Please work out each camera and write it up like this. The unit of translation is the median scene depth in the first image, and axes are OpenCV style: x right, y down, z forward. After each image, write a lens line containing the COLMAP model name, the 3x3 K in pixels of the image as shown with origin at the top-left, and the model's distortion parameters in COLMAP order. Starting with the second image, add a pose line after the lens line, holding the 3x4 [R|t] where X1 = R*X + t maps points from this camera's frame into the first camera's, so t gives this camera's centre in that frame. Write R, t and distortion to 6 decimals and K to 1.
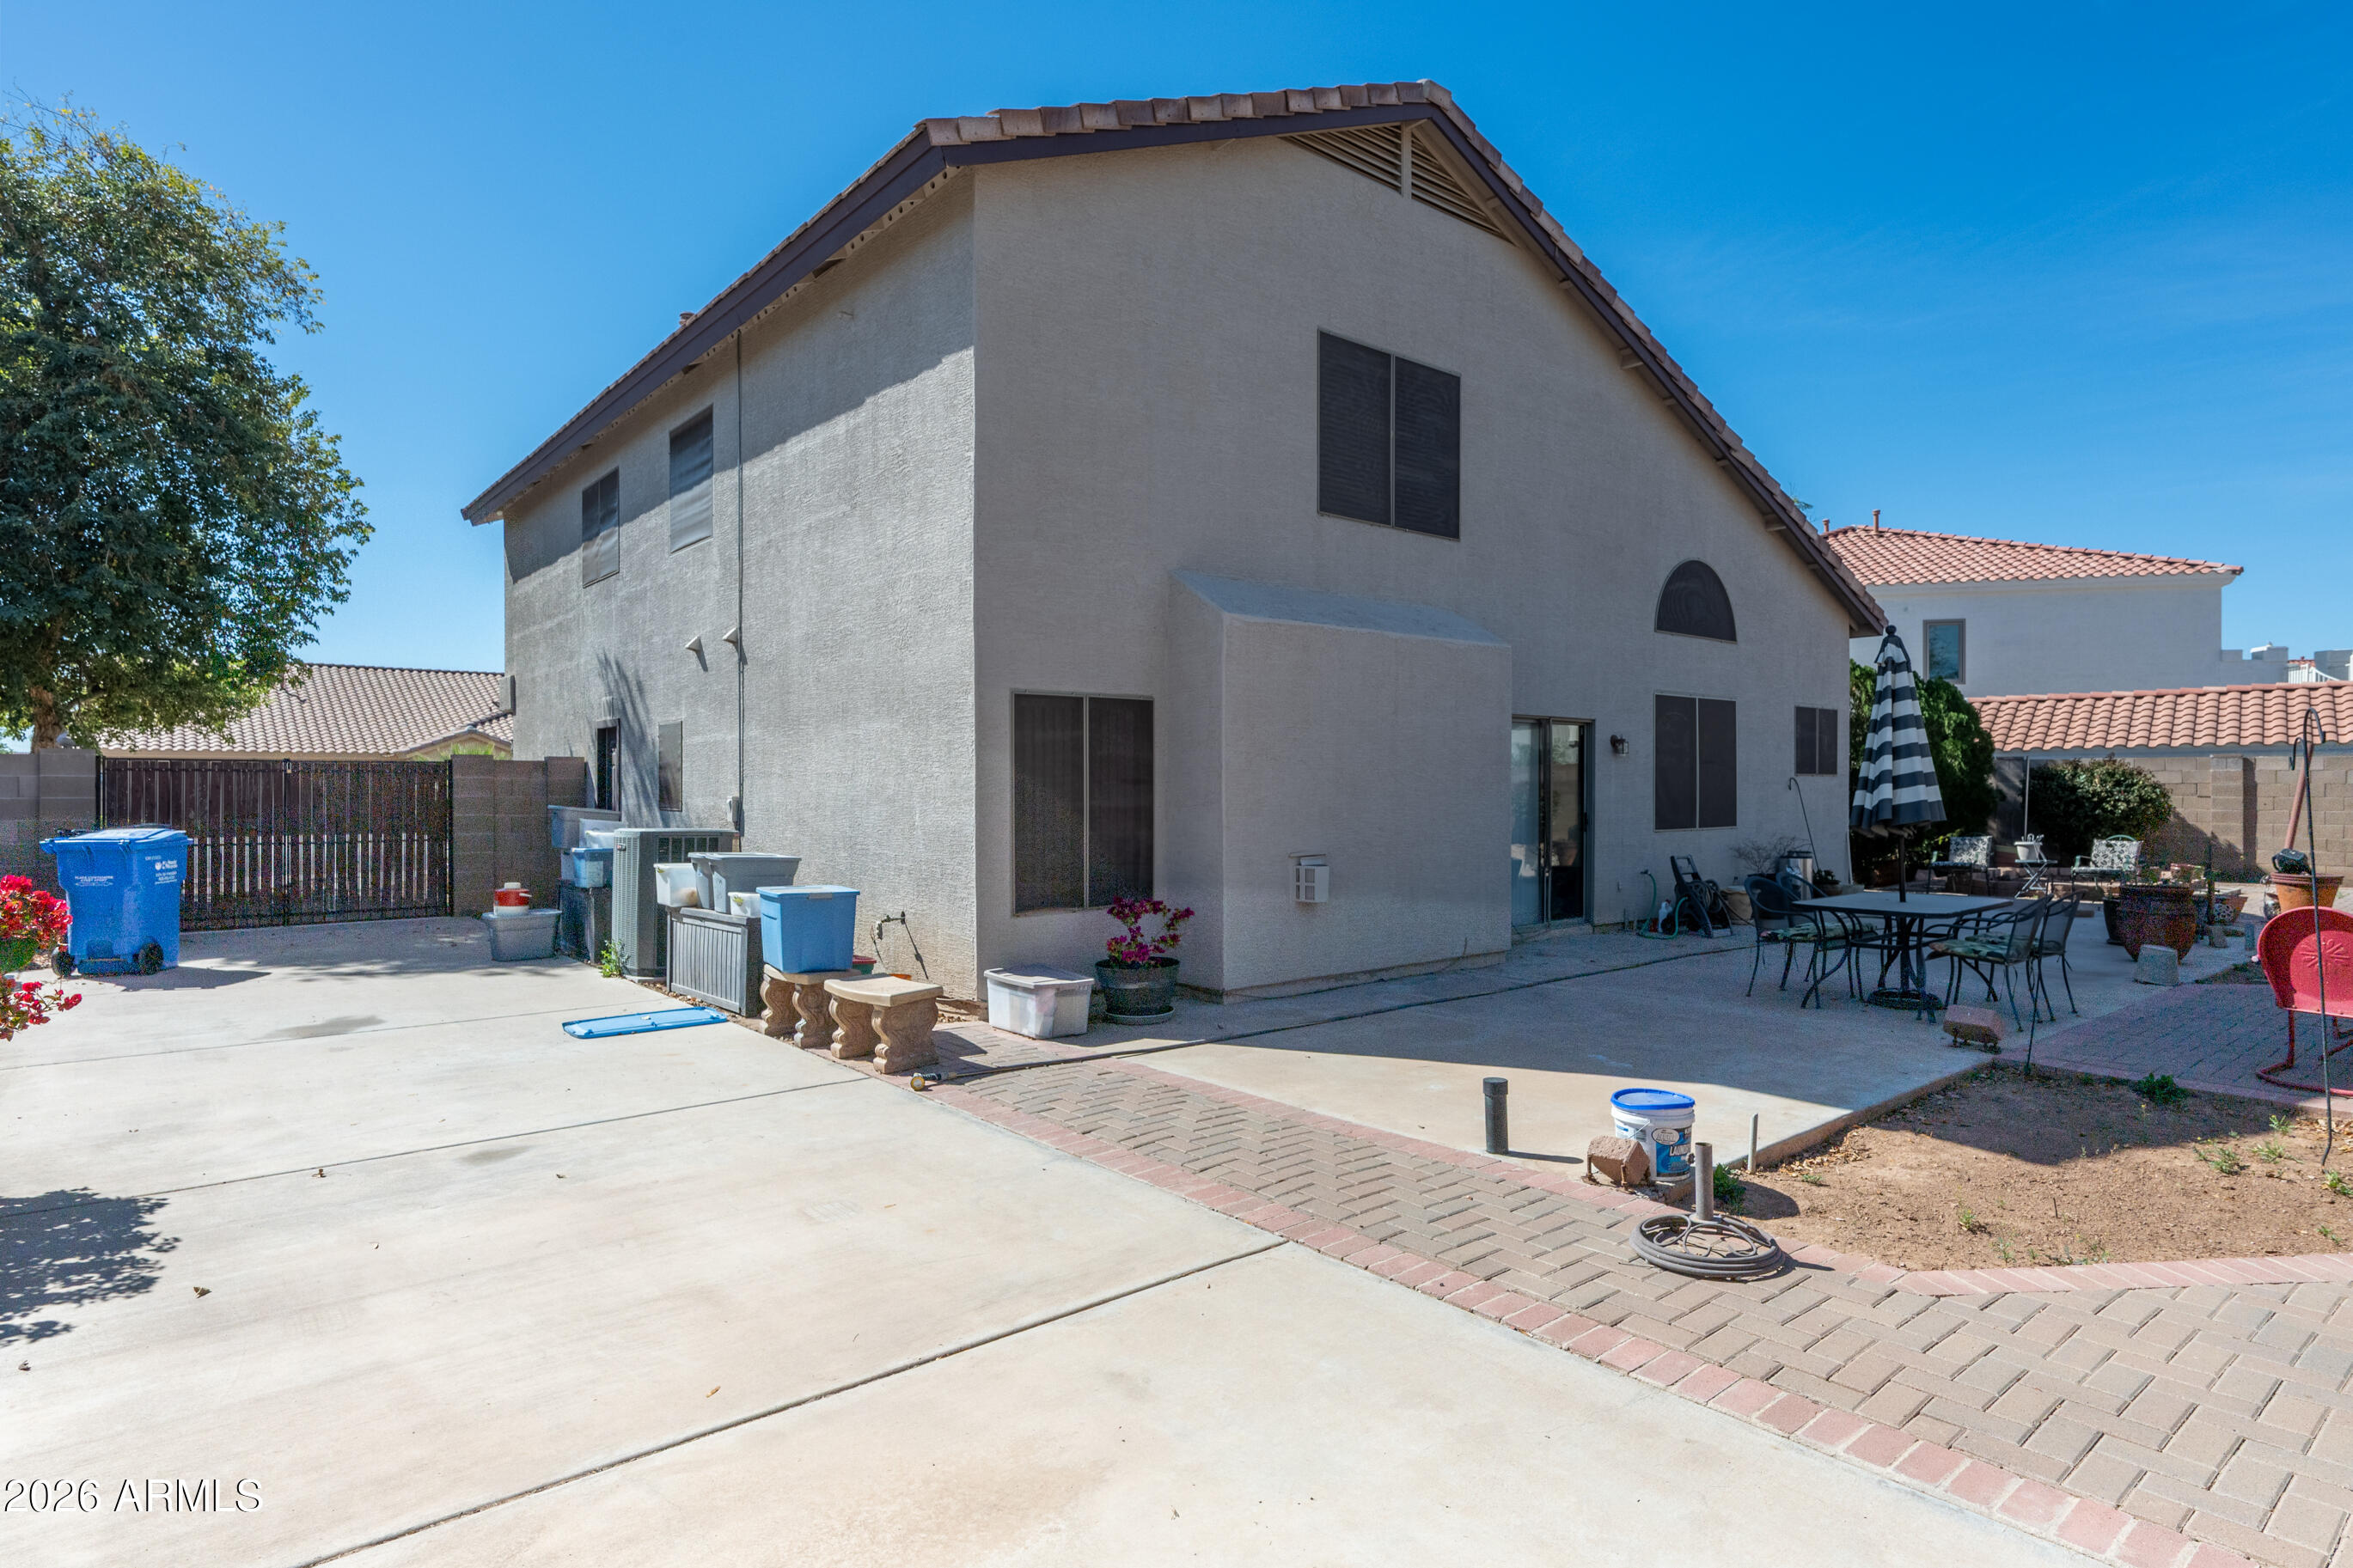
lens RADIAL K [[1237.4, 0, 1159.8], [0, 1237.4, 783.8], [0, 0, 1]] dist [0.003237, 0.000234]
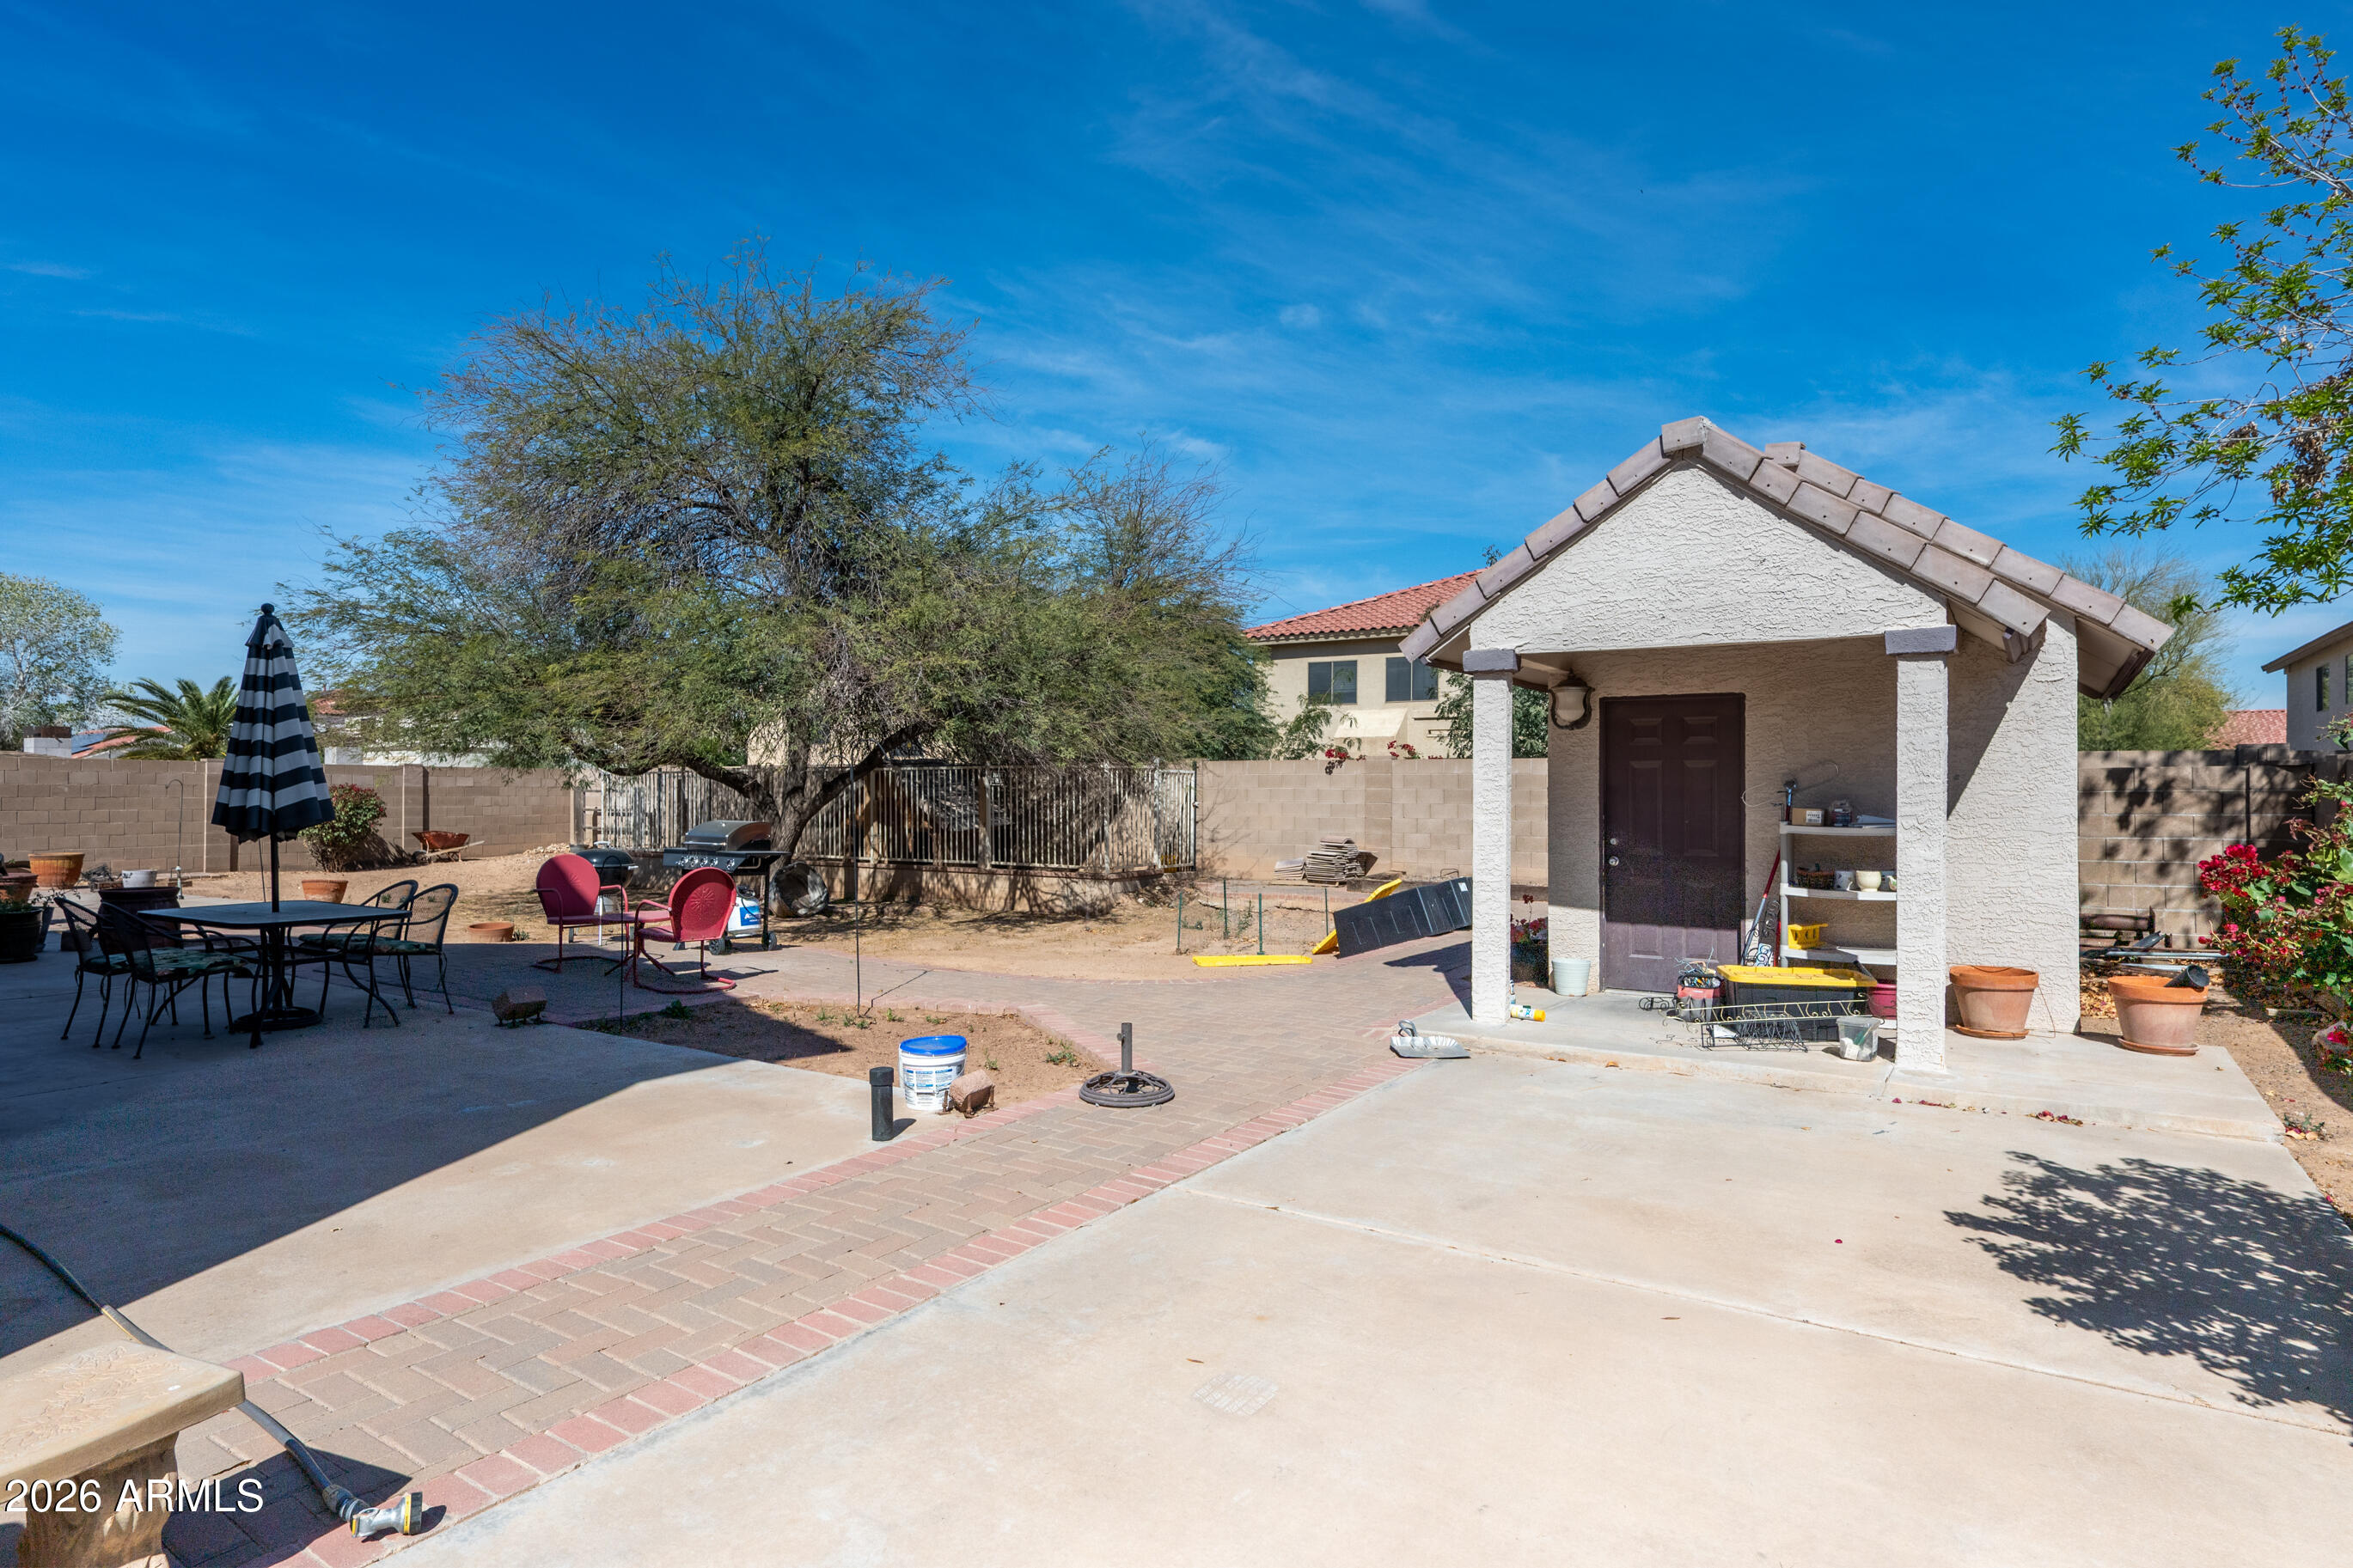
lens RADIAL K [[1237.4, 0, 1172.2], [0, 1237.4, 785.0], [0, 0, 1]] dist [0.003237, 0.000234]
pose [[-0.291613, 0.005156, 0.956522, -0.389131], [-0.007593, 0.999941, -0.007705, 0.004200], [-0.956506, -0.009510, -0.291557, 0.527310]]
